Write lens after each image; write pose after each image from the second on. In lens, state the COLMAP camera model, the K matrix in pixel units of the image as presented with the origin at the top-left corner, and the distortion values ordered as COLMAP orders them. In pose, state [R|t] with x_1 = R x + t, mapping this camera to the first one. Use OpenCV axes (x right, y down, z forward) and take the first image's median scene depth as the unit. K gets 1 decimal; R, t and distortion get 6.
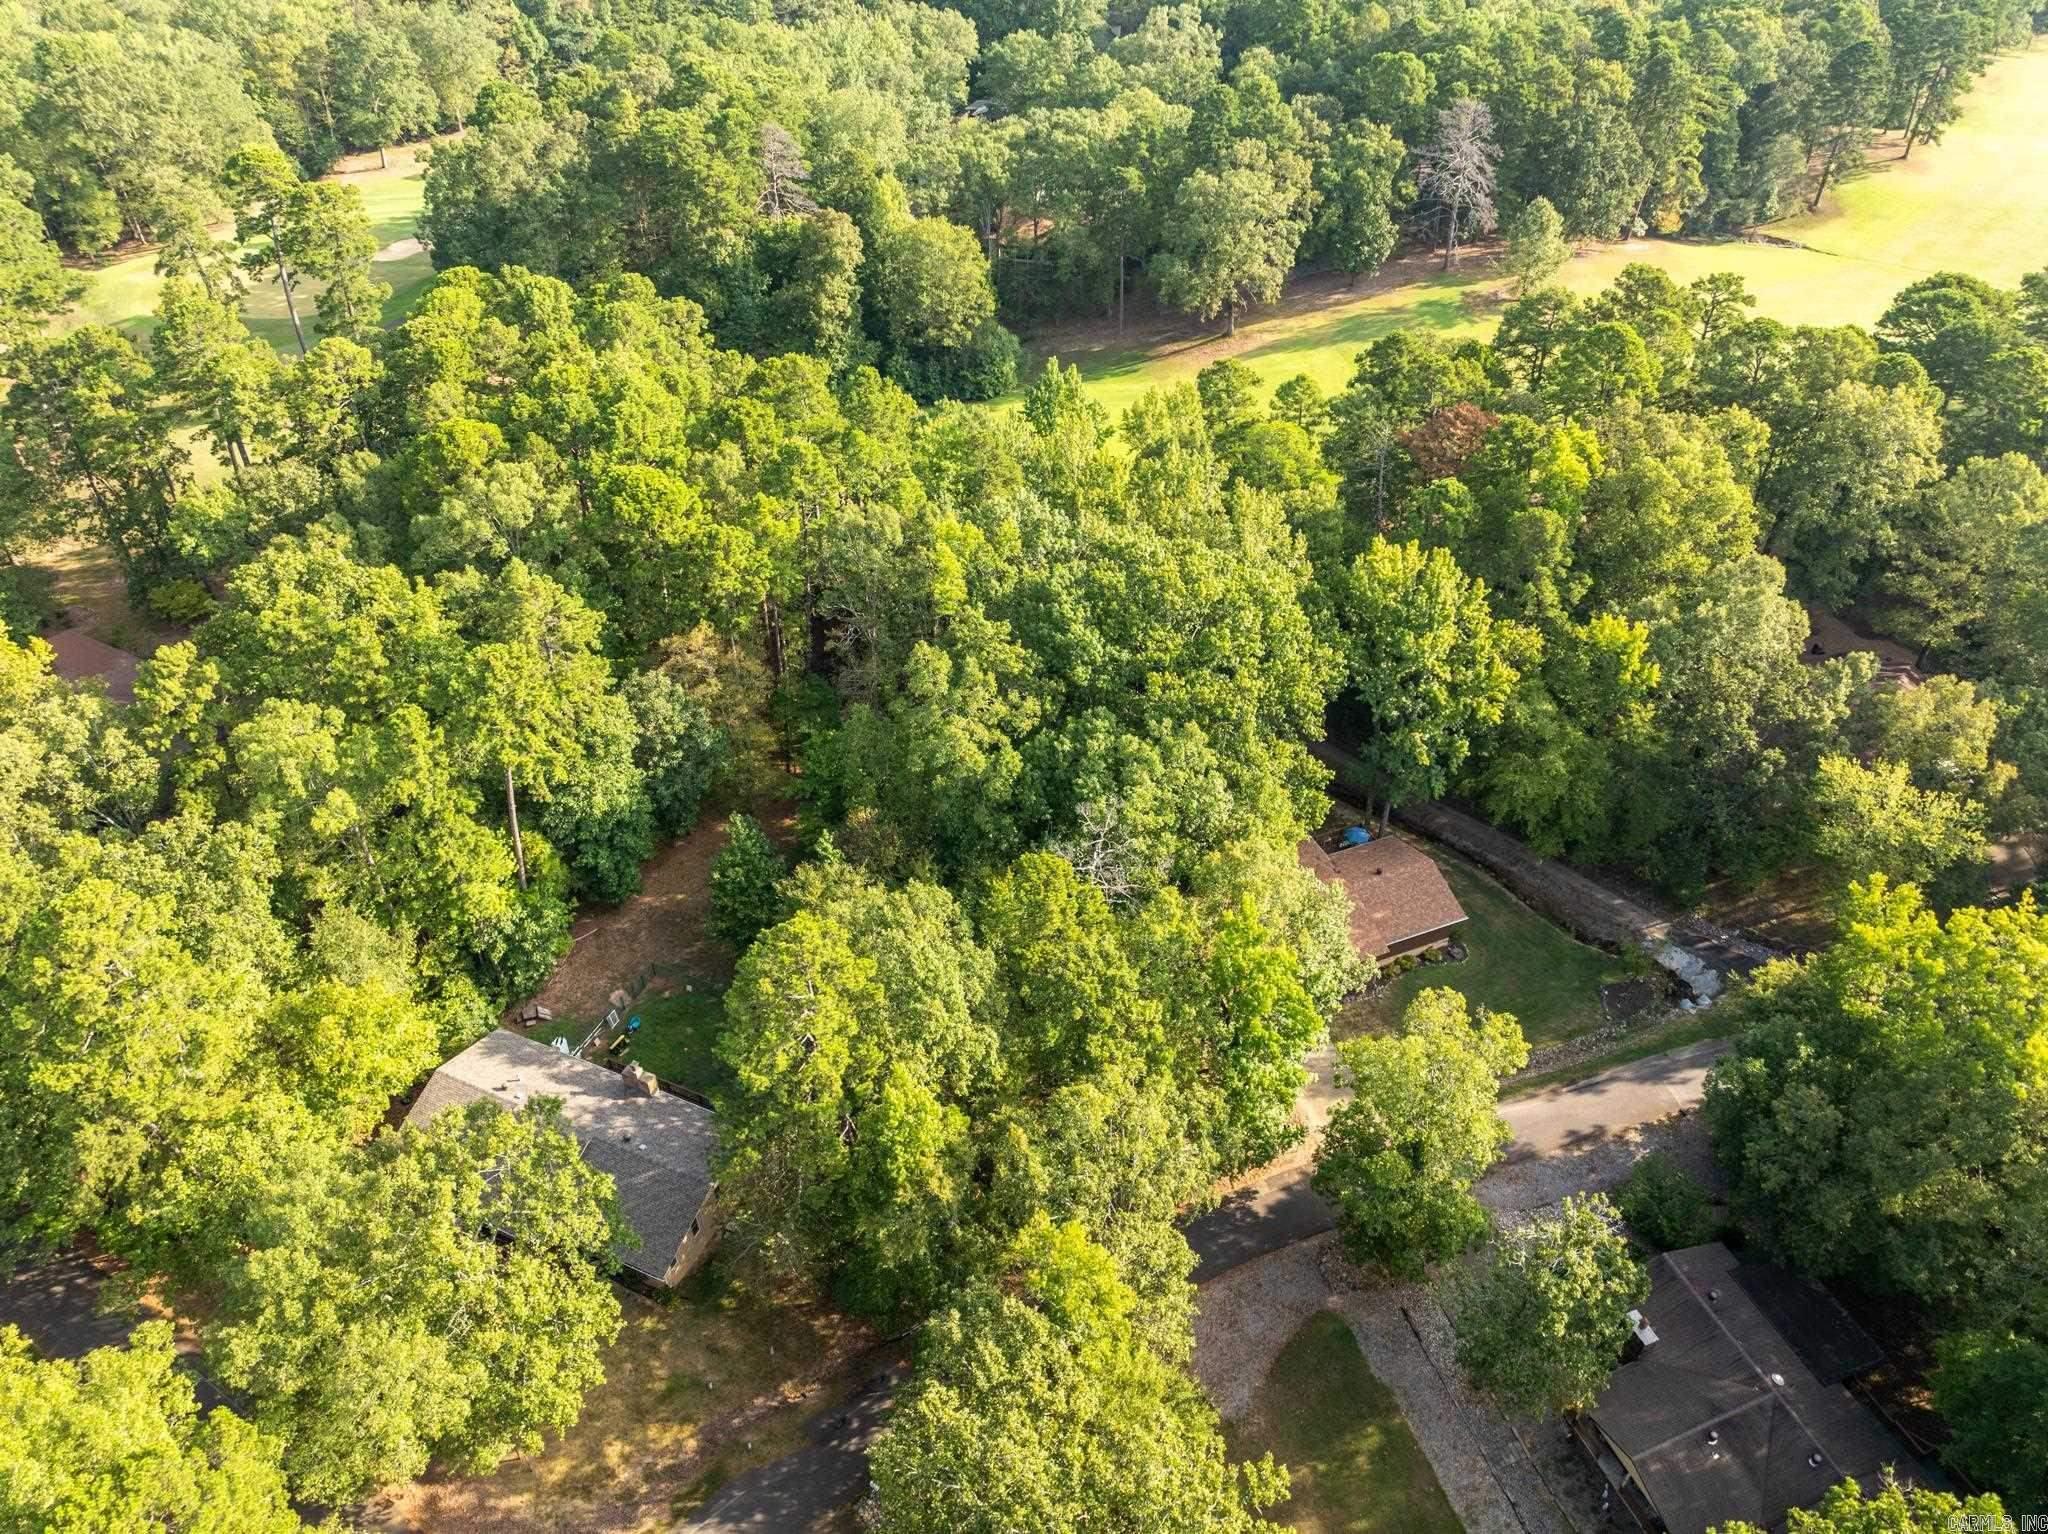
lens RADIAL K [[1405.6, 0, 1024.0], [0, 1405.6, 767.0], [0, 0, 1]] dist [-0.007656, 0.002210]
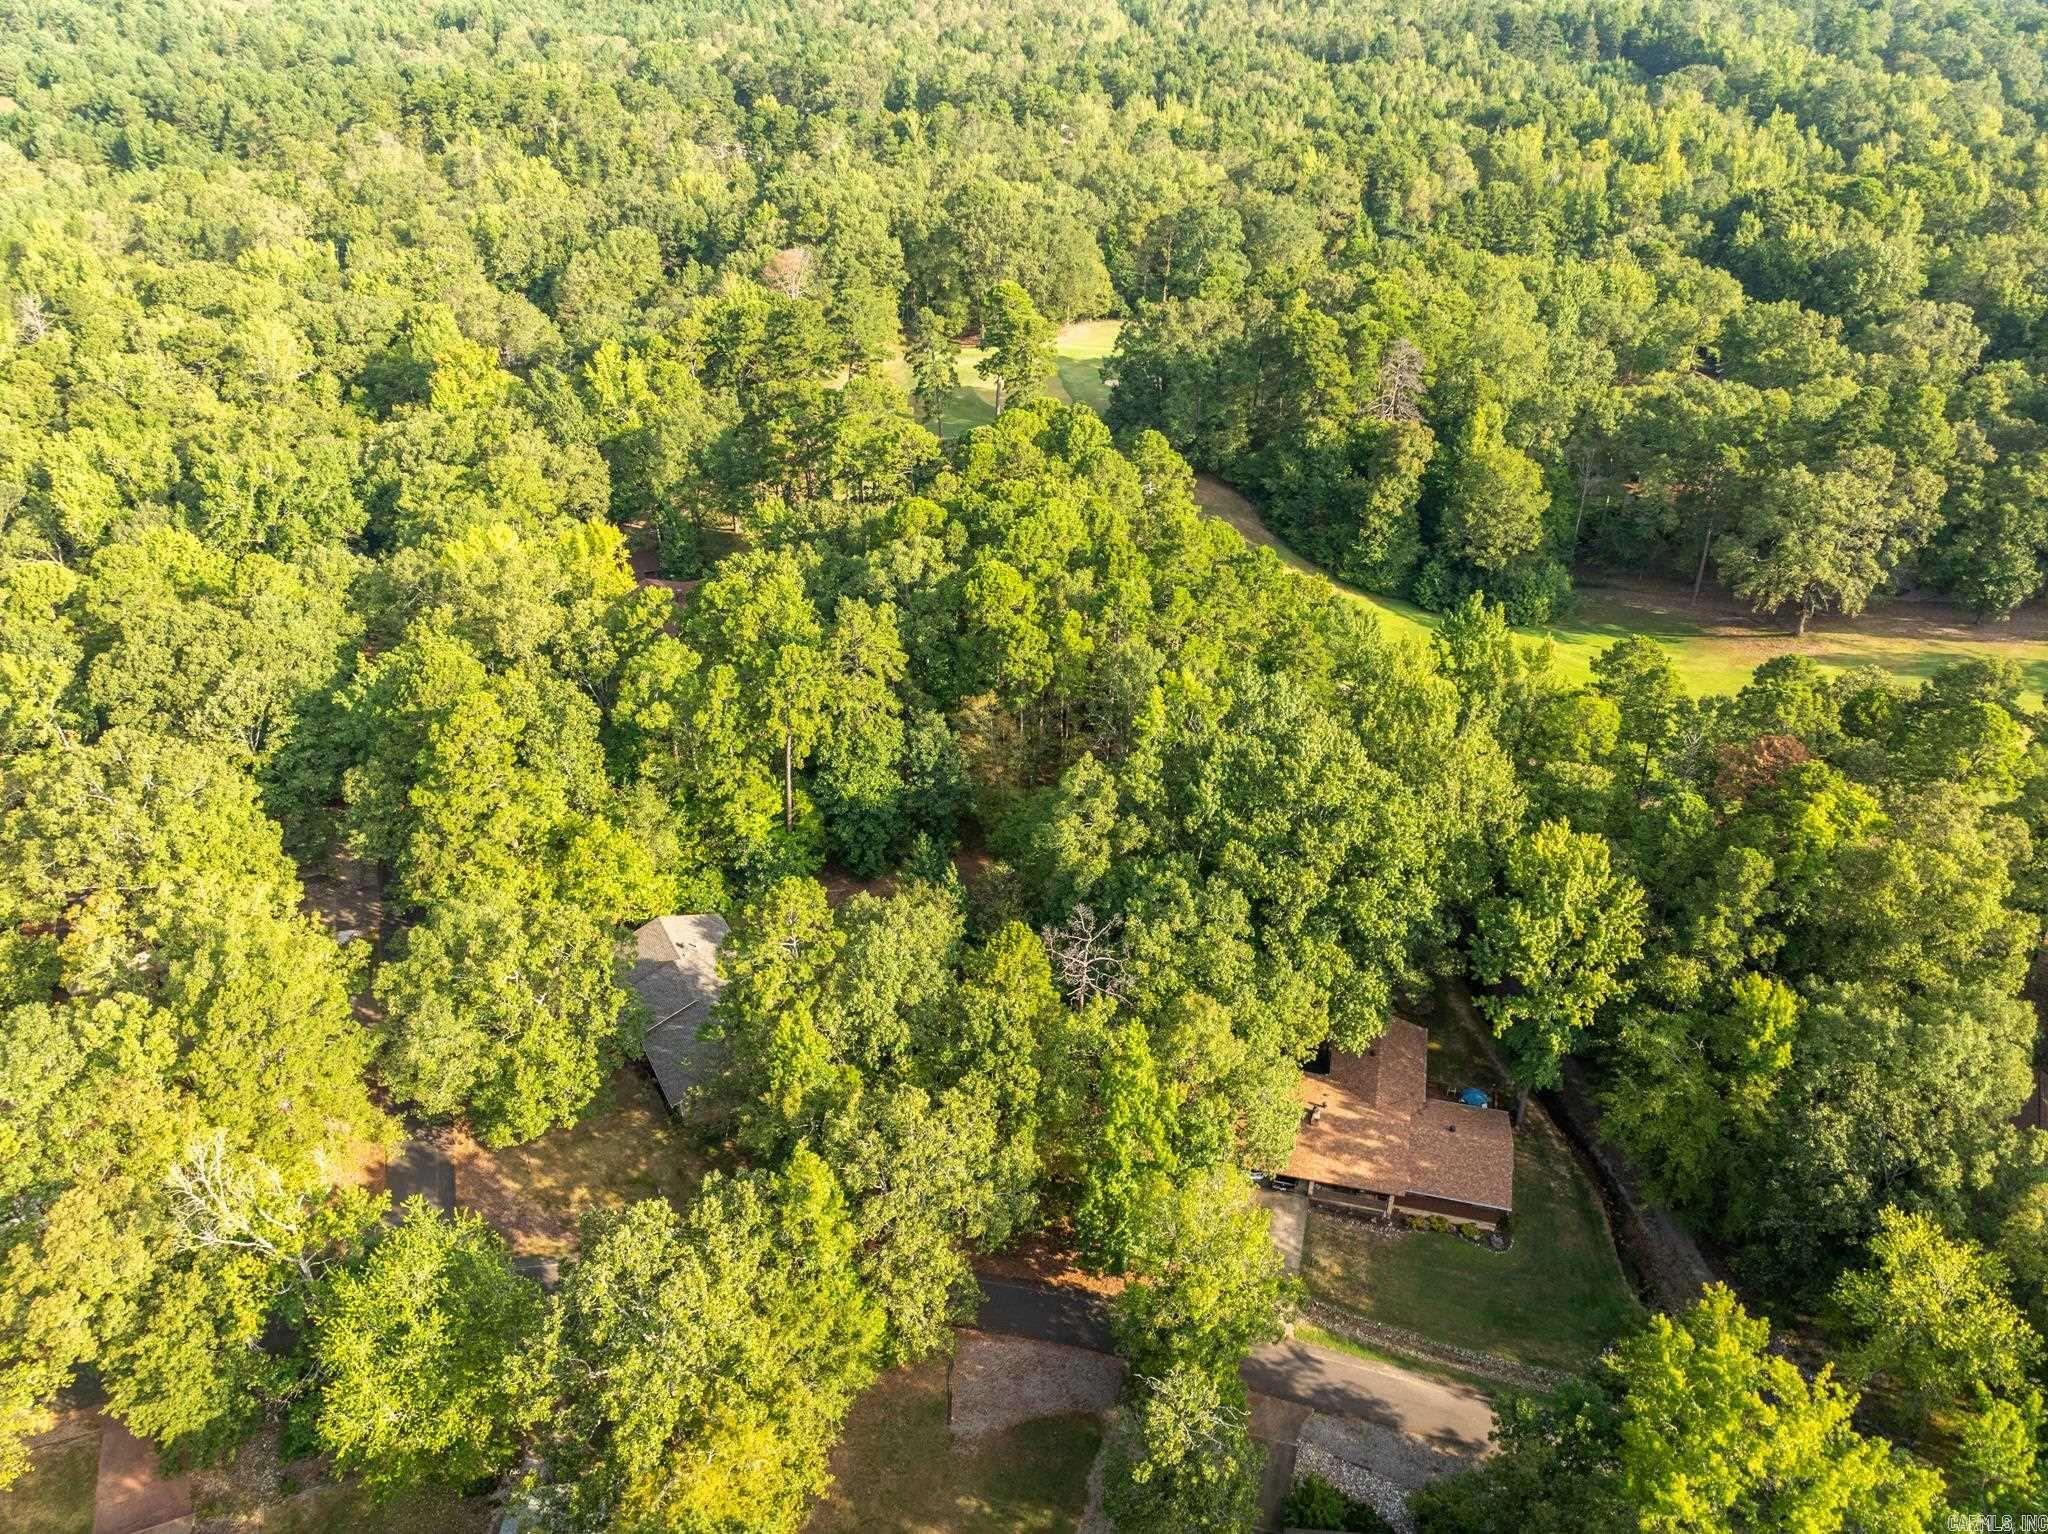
lens RADIAL K [[1433.0, 0, 1064.4], [0, 1433.0, 773.7], [0, 0, 1]] dist [-0.000070, 0.000296]
pose [[0.807192, 0.327678, -0.490988, 0.476699], [-0.381426, 0.924343, -0.010177, -0.047071], [0.450506, 0.195490, 0.871107, -0.074138]]
